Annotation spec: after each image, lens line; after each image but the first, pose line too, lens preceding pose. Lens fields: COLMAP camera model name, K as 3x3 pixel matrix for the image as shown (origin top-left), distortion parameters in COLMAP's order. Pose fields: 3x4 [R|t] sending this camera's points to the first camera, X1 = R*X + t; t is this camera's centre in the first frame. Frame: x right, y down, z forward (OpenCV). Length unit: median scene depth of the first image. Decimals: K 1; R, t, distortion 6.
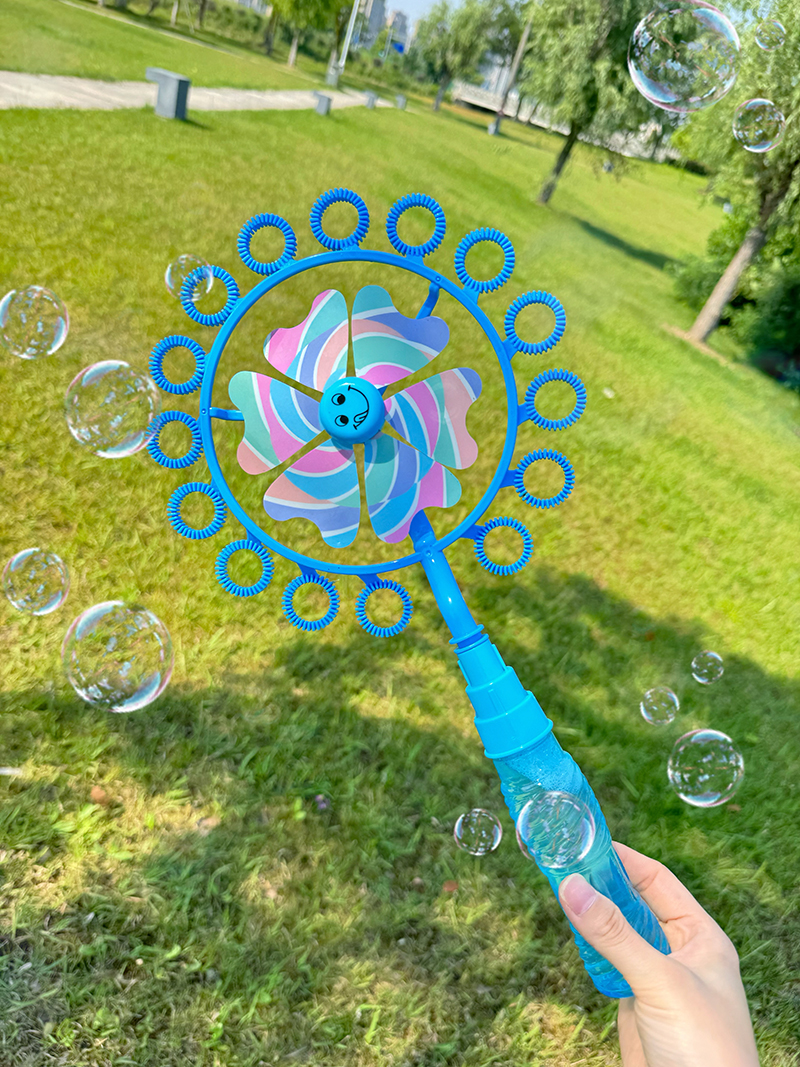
lens RADIAL K [[853.3, 0, 400.0], [0, 853.3, 533.5], [0, 0, 1]] dist [0.003294, 0.000884]
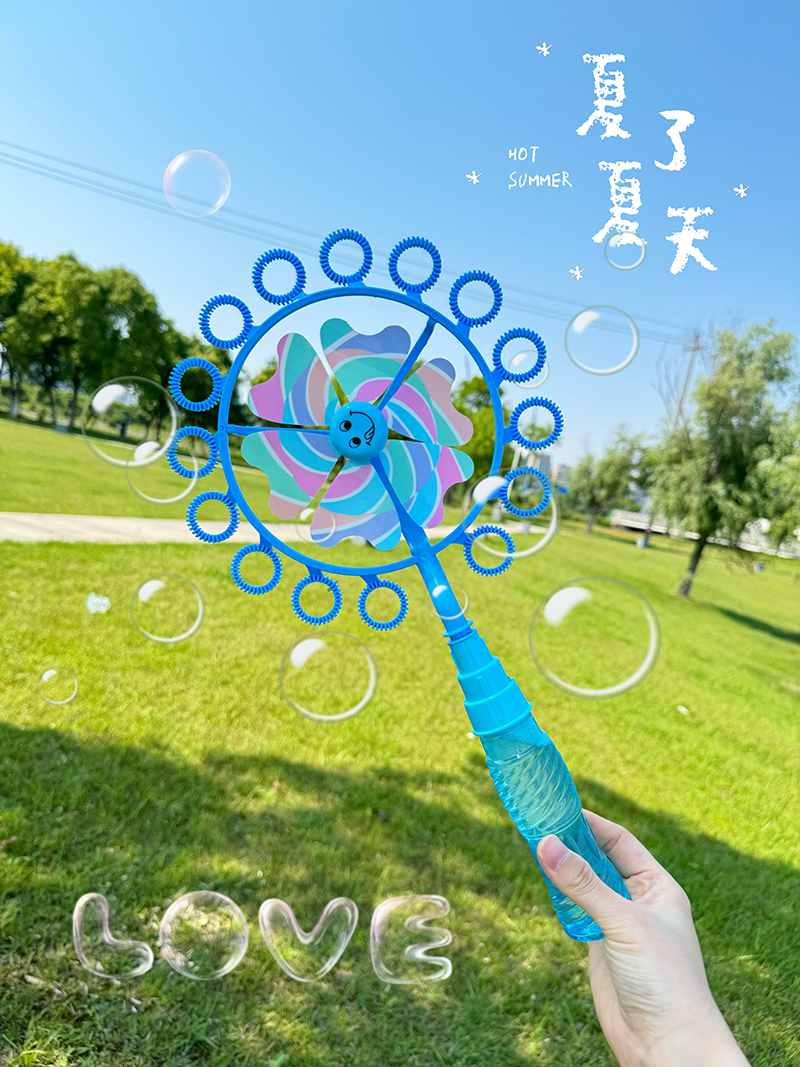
lens RADIAL K [[853.3, 0, 400.0], [0, 853.3, 533.5], [0, 0, 1]] dist [0.003294, 0.000884]
pose [[0.974897, -0.078685, -0.208289, 0.061150], [-0.025558, 0.889745, -0.455742, 0.093952], [0.221184, 0.449625, 0.865399, -0.147703]]
